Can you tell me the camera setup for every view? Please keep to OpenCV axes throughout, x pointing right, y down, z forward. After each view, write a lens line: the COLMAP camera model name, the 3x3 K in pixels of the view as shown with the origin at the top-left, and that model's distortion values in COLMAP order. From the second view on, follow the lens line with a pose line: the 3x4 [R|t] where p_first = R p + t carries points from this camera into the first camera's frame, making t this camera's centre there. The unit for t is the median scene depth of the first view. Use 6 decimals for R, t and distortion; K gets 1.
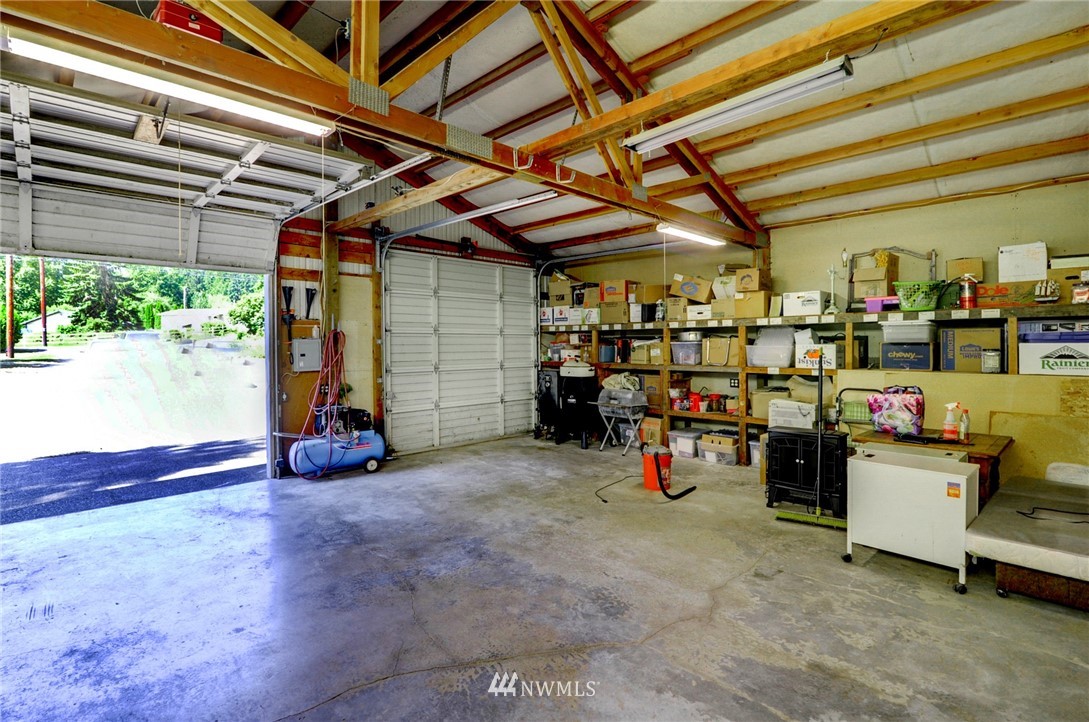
lens RADIAL K [[528.0, 0, 570.7], [0, 528.0, 346.0], [0, 0, 1]] dist [-0.018556, 0.000296]
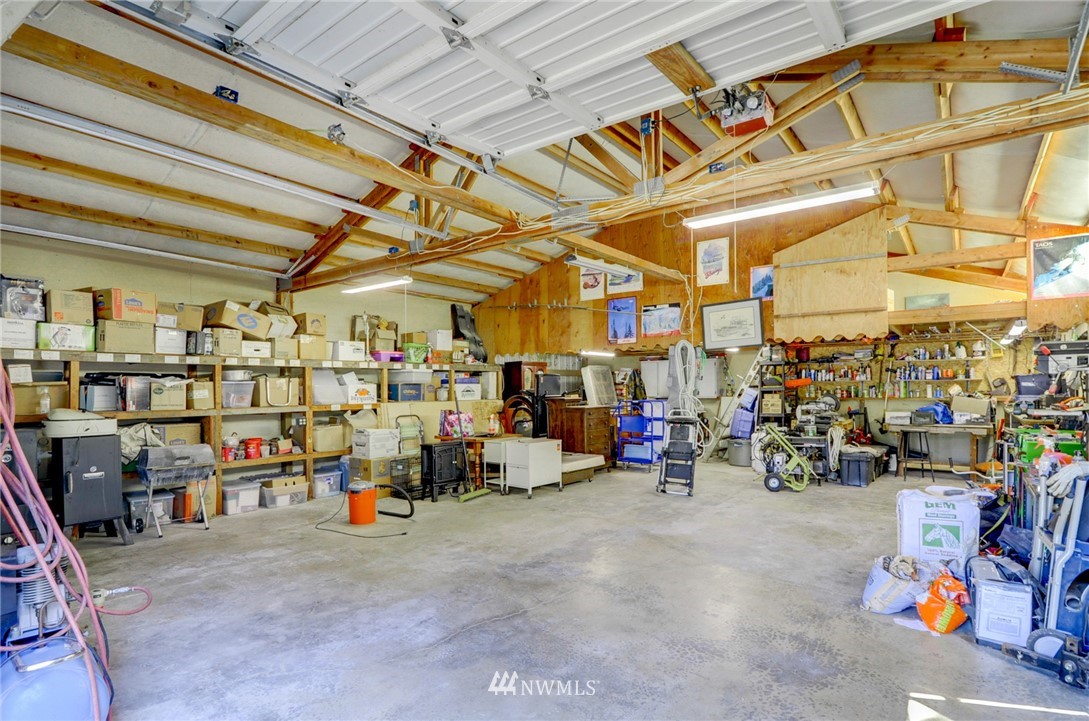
lens RADIAL K [[500.6, 0, 562.8], [0, 500.6, 380.5], [0, 0, 1]] dist [-0.013667, 0.001634]
pose [[-0.105396, 0.016735, 0.994290, -0.987936], [0.009002, 0.999833, -0.015874, 0.013217], [-0.994390, 0.007278, -0.105529, 0.828049]]
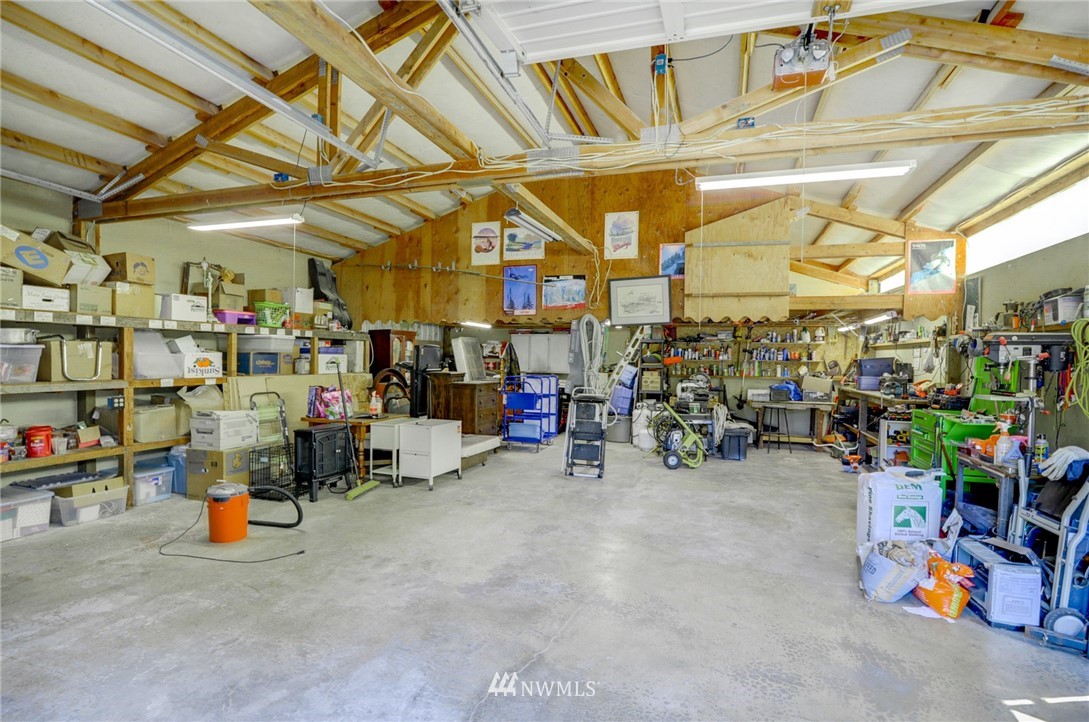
lens RADIAL K [[501.4, 0, 538.1], [0, 501.4, 360.4], [0, 0, 1]] dist [-0.014801, 0.000362]
pose [[-0.395835, -0.004607, 0.918310, -0.789650], [-0.012117, 0.999927, -0.000206, 0.004623], [-0.918242, -0.011209, -0.395862, 1.017200]]
